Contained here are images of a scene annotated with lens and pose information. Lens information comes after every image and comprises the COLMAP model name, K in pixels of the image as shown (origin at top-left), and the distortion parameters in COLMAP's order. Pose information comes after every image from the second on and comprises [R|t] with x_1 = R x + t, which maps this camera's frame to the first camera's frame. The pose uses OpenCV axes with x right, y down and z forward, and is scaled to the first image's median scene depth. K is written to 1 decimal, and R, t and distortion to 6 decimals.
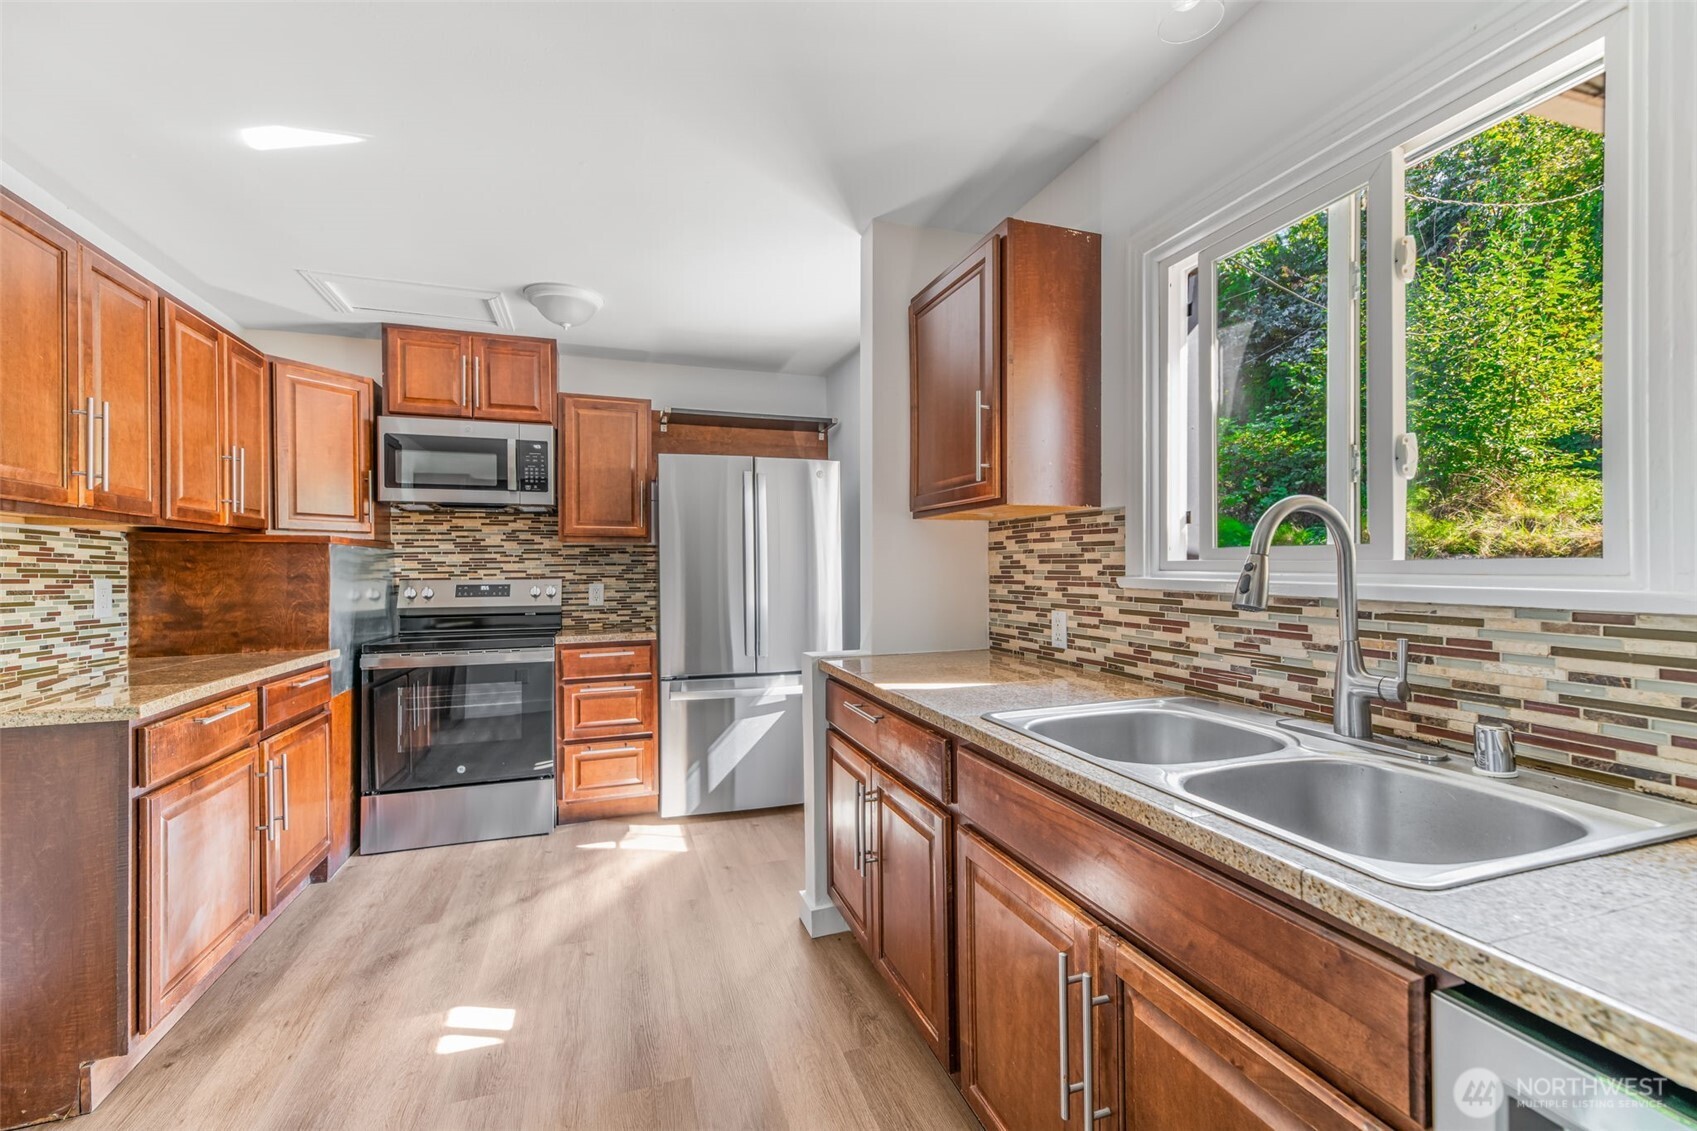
lens RADIAL K [[733.2, 0, 848.4], [0, 733.2, 553.8], [0, 0, 1]] dist [0.015490, -0.001964]
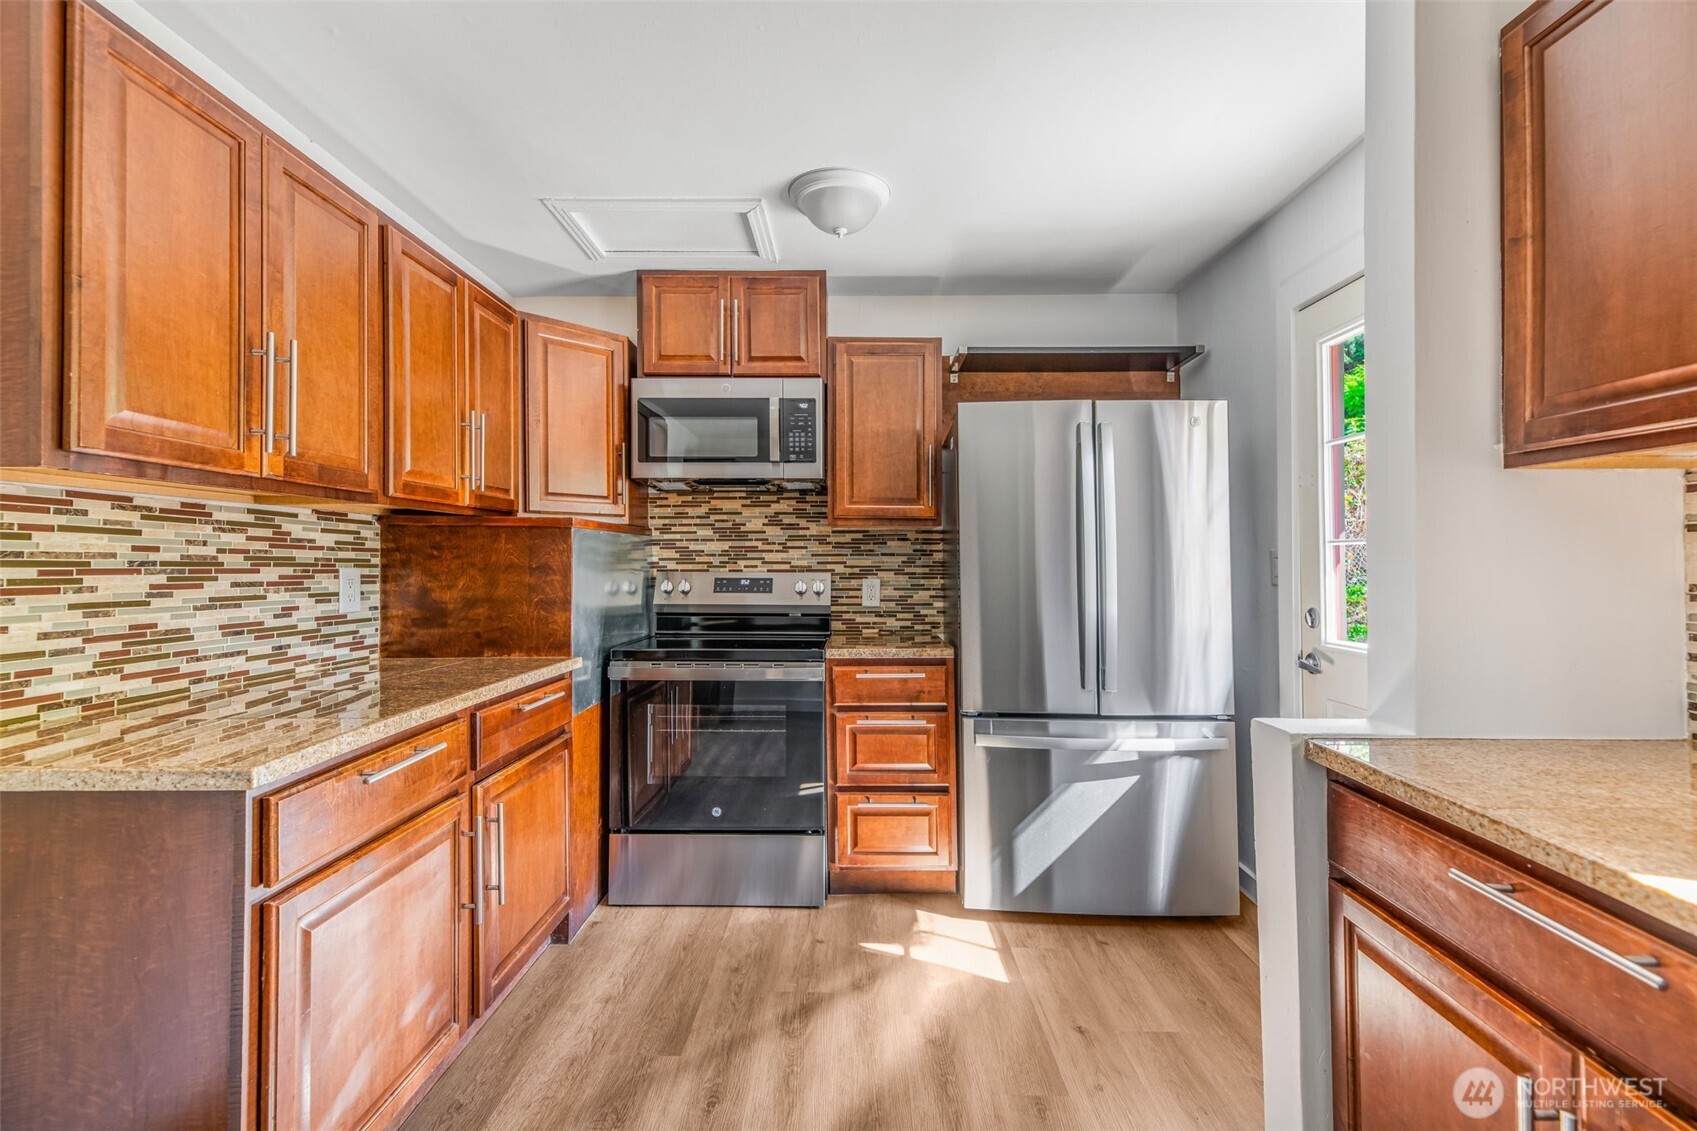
lens RADIAL K [[733.2, 0, 846.6], [0, 733.2, 558.4], [0, 0, 1]] dist [0.015490, -0.001964]
pose [[0.944638, 0.007992, -0.328016, -0.141784], [-0.001599, 0.999804, 0.019753, 0.003733], [0.328110, -0.018135, 0.944466, 0.316808]]
